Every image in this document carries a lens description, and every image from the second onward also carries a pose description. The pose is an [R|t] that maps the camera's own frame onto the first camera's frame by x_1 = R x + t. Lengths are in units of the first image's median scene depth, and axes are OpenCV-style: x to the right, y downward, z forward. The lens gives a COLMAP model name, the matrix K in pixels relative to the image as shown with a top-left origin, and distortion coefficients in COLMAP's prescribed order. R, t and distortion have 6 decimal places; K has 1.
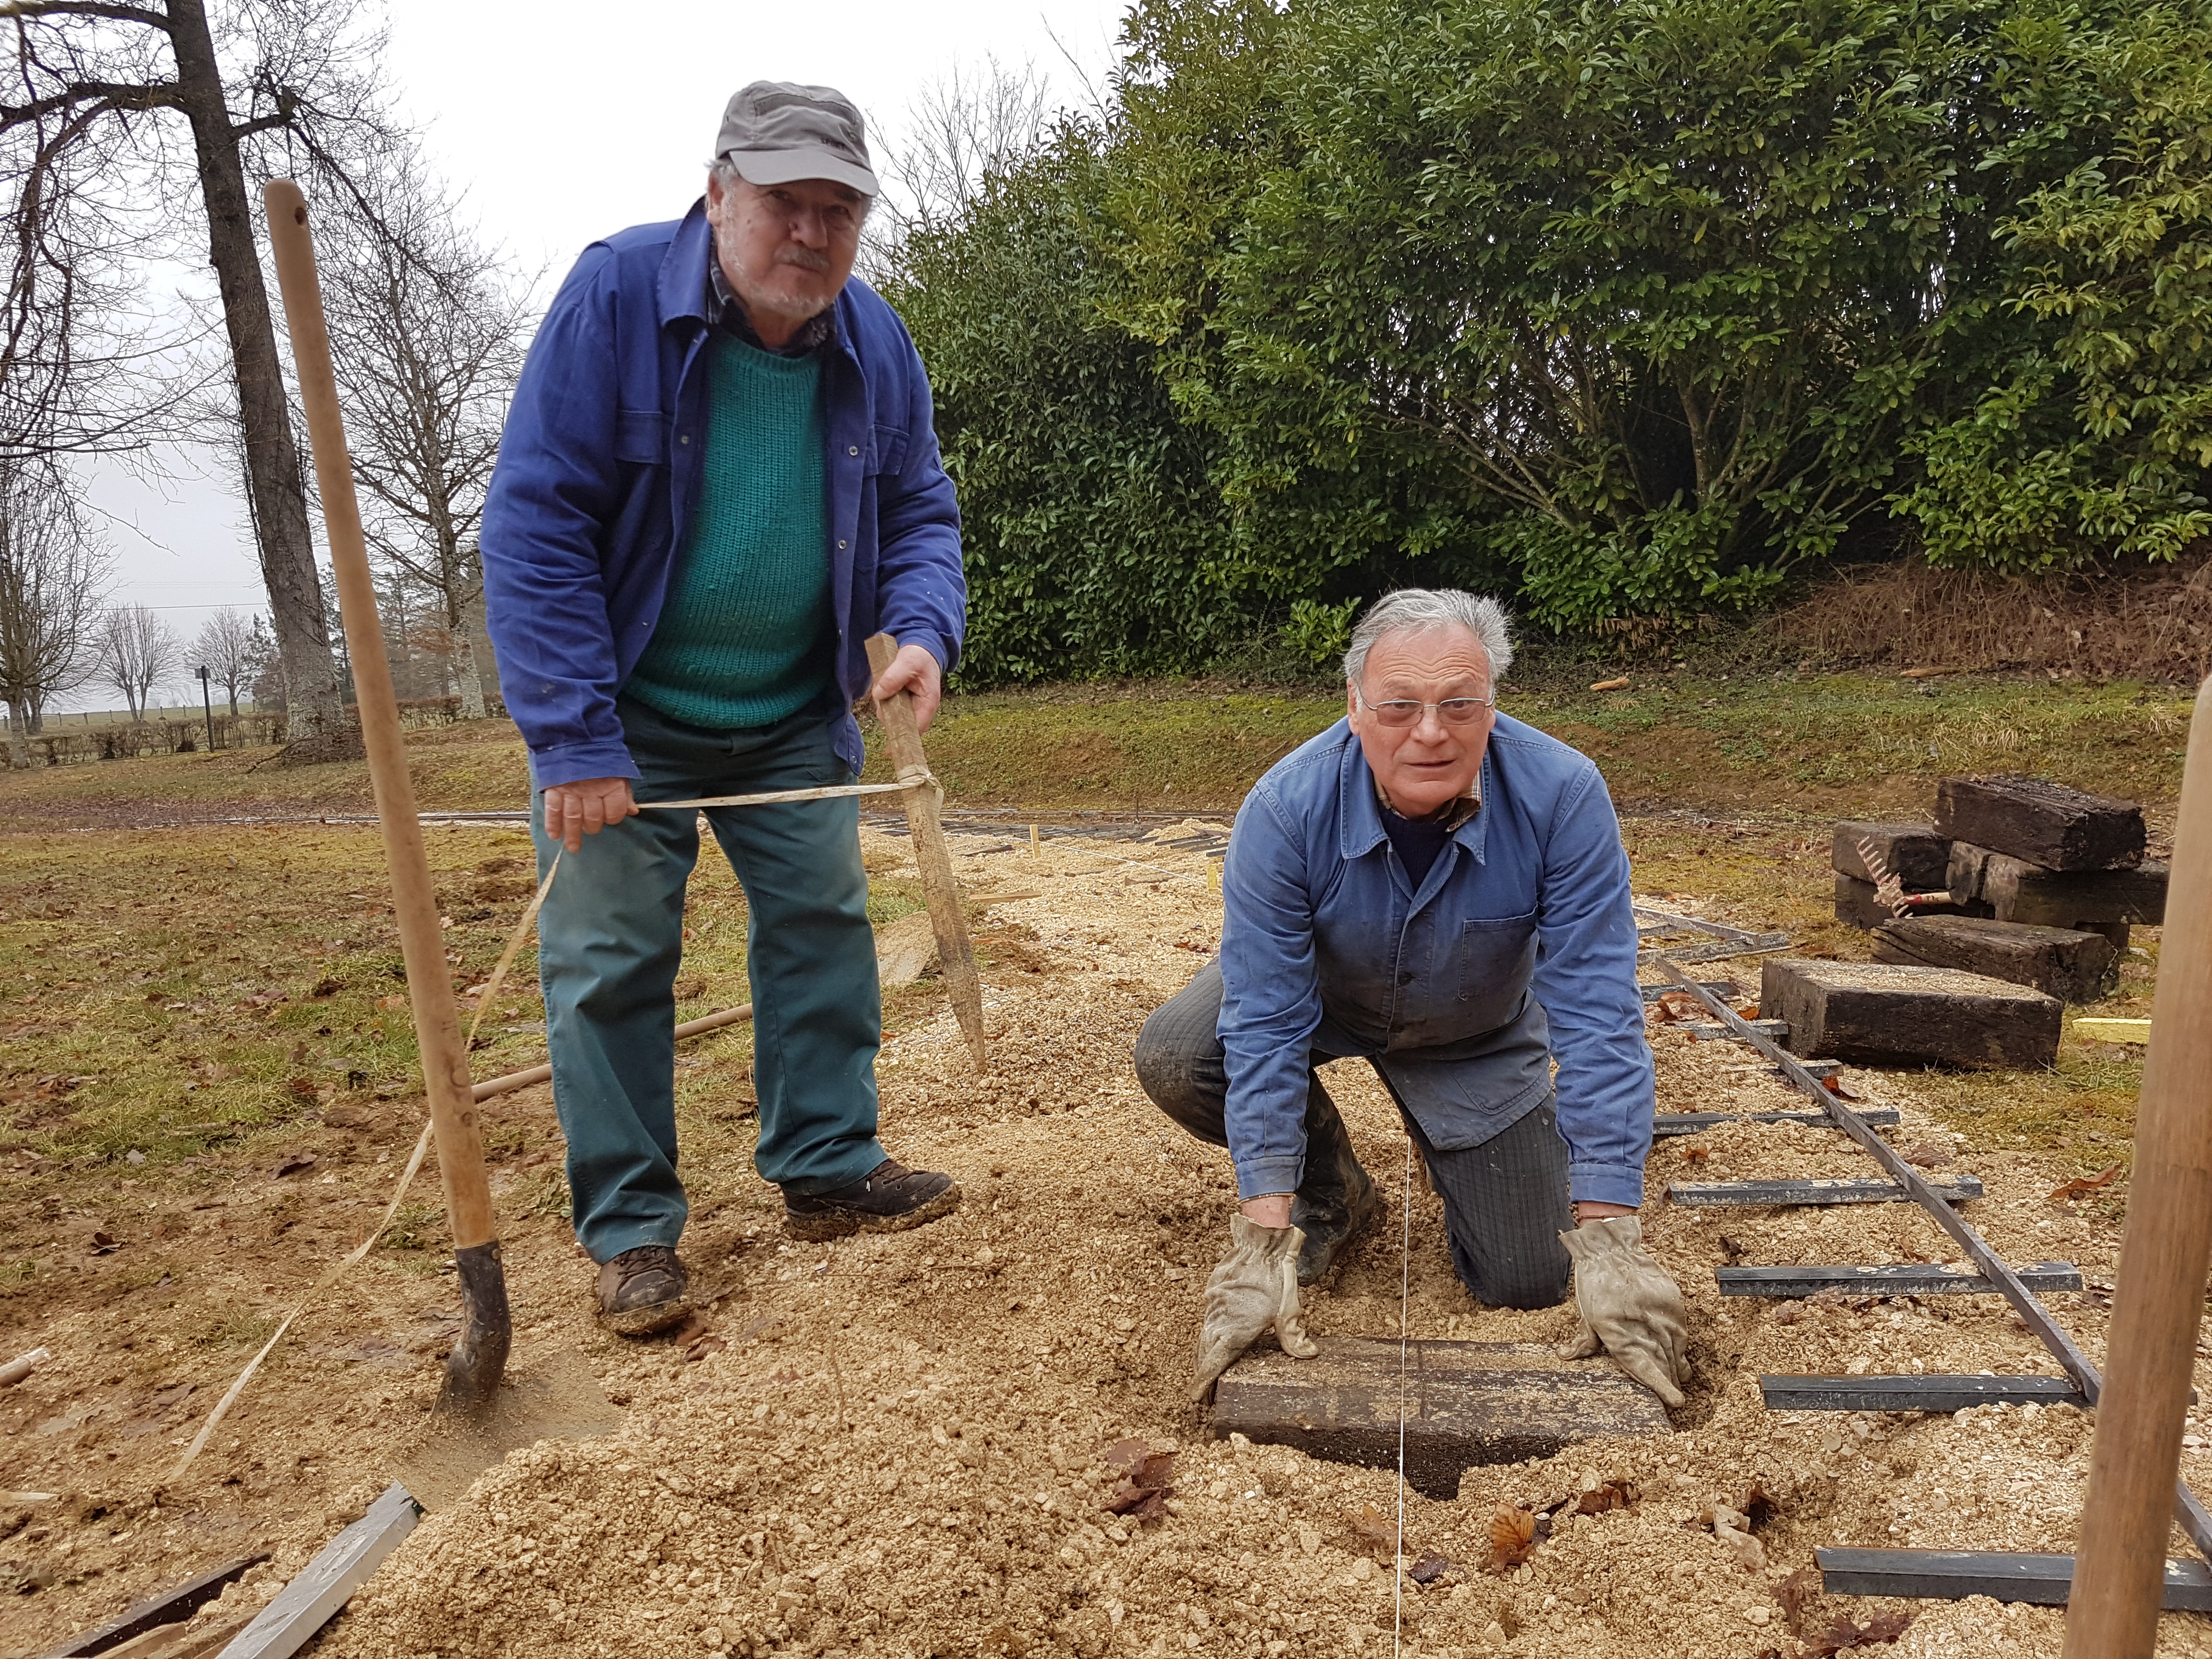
lens RADIAL K [[1950.9, 0, 1115.5], [0, 1950.9, 819.2], [0, 0, 1]] dist [0.090764, -0.161769]
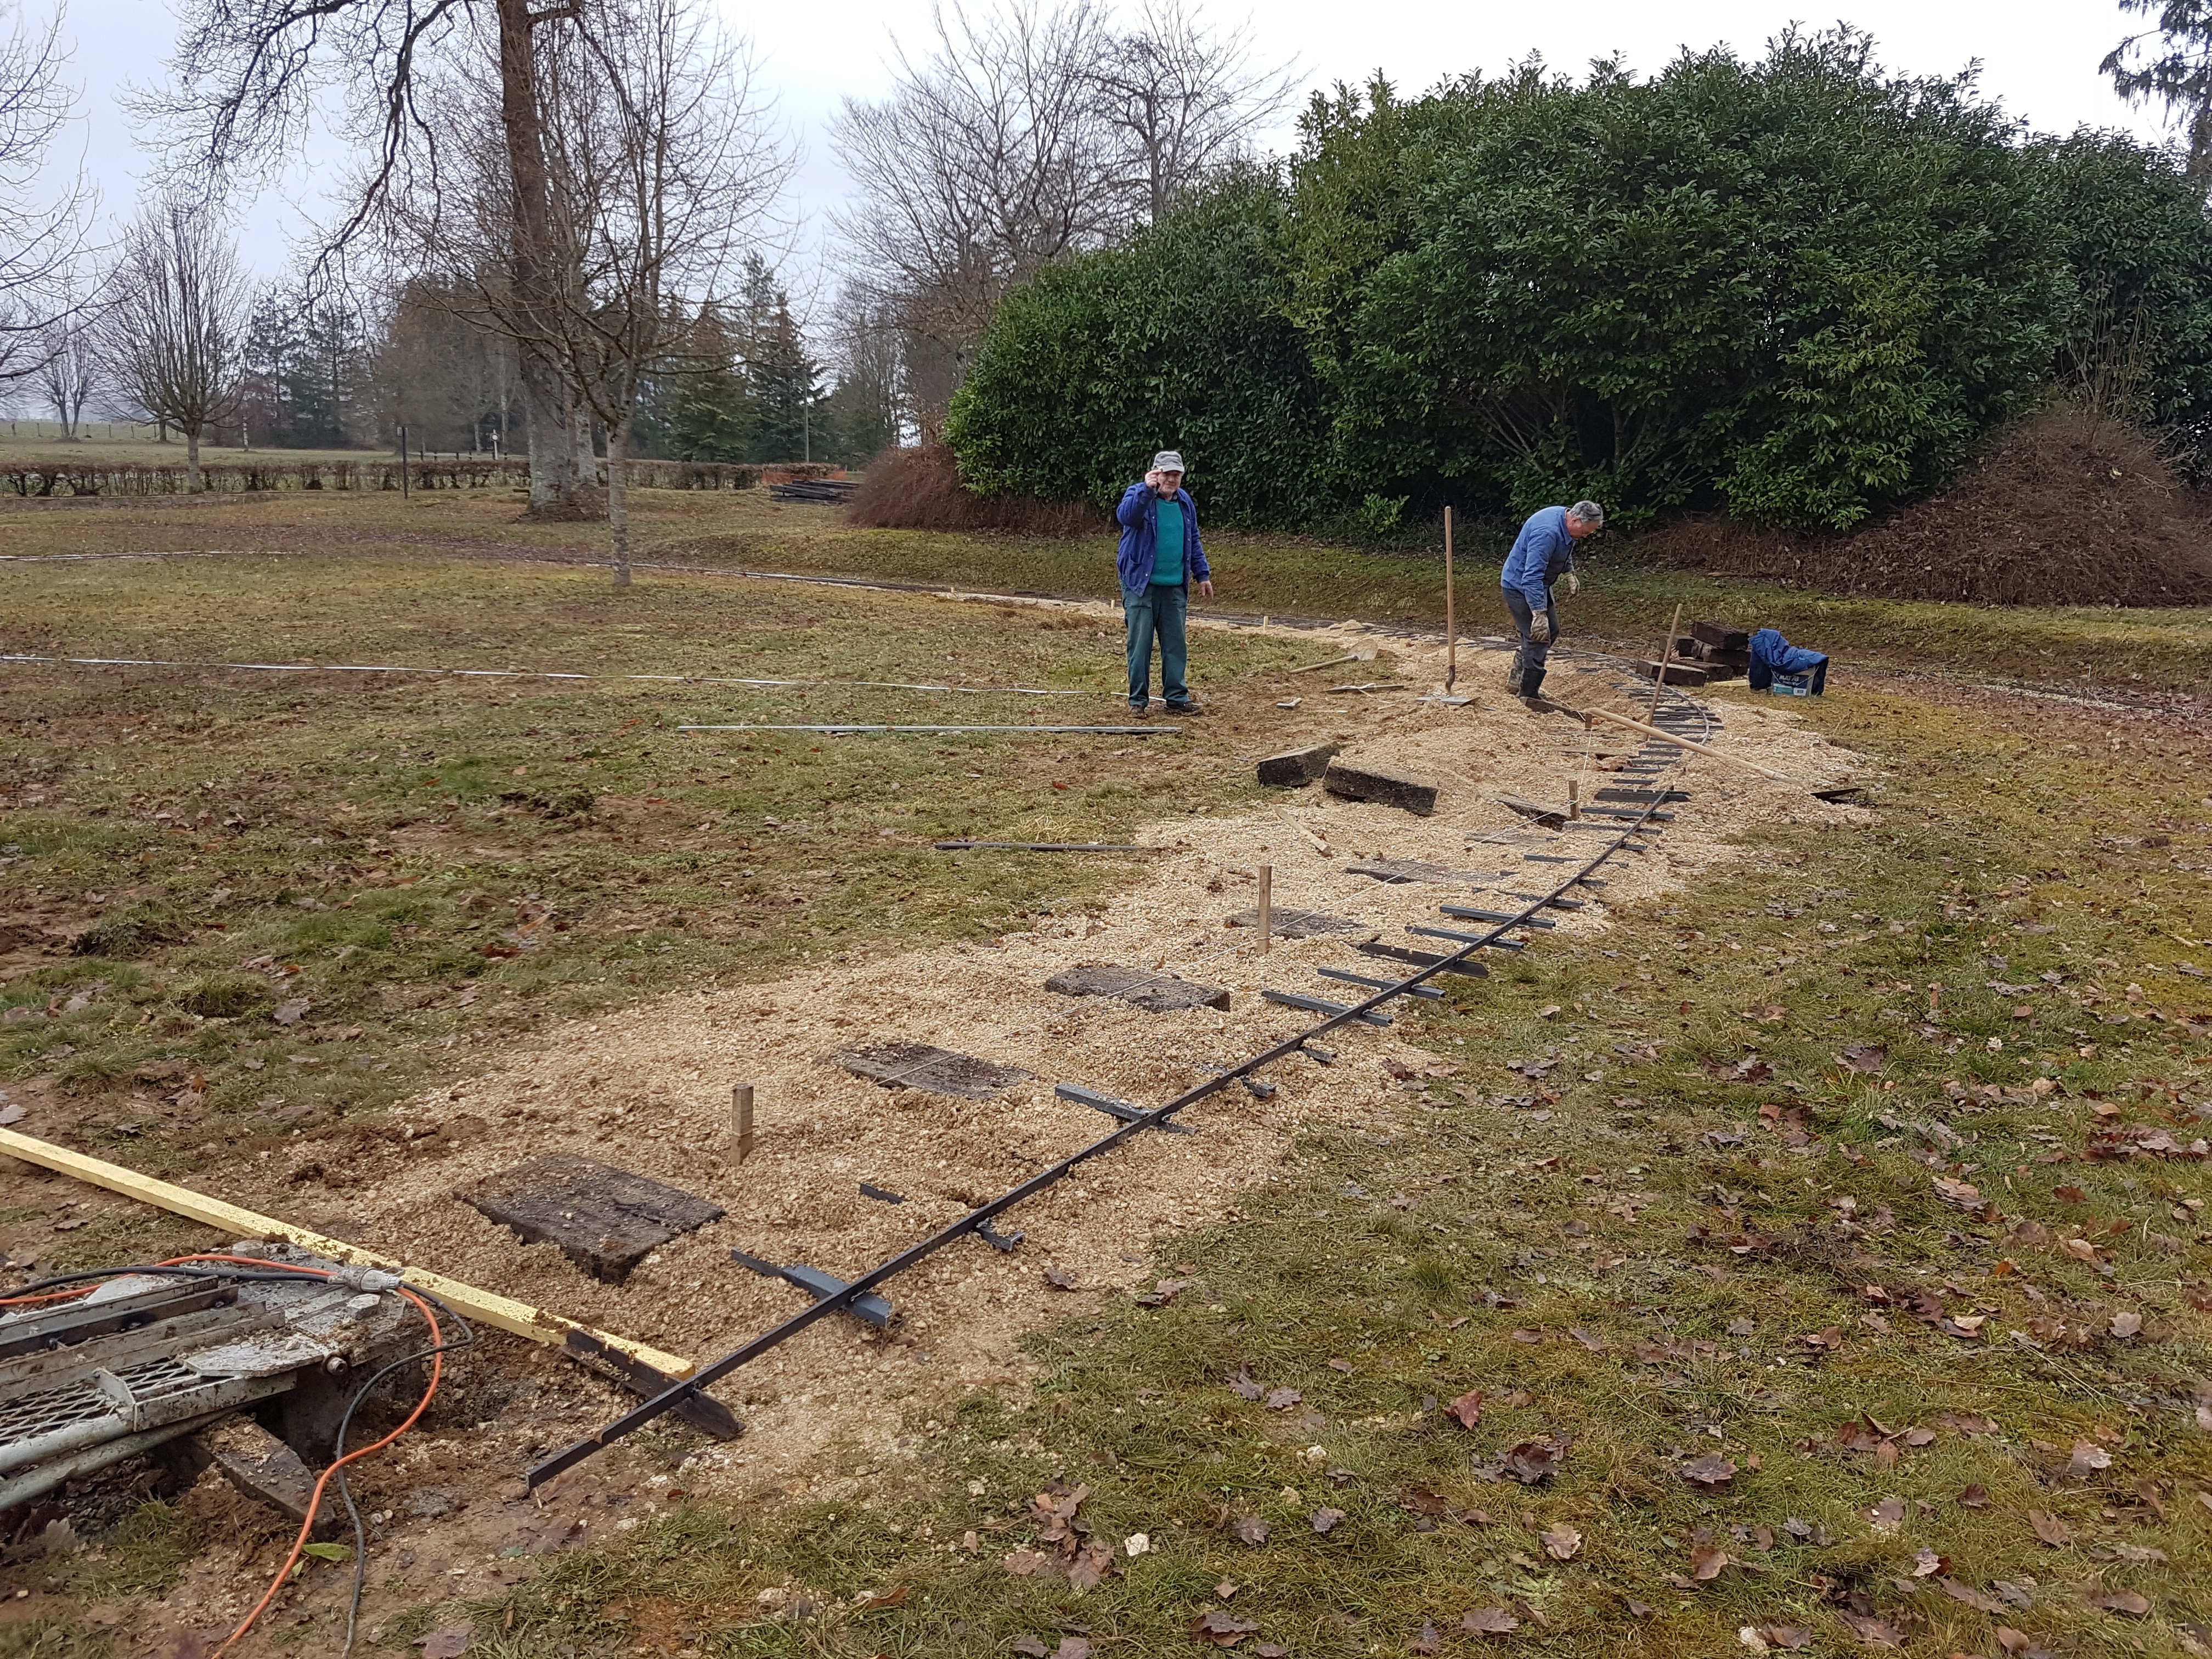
lens RADIAL K [[1950.9, 0, 1102.5], [0, 1950.9, 845.1], [0, 0, 1]] dist [0.090764, -0.161769]
pose [[0.993805, 0.084146, 0.072598, -0.213959], [-0.091442, 0.990381, 0.103842, 0.029831], [-0.063162, -0.109837, 0.991941, -0.627366]]
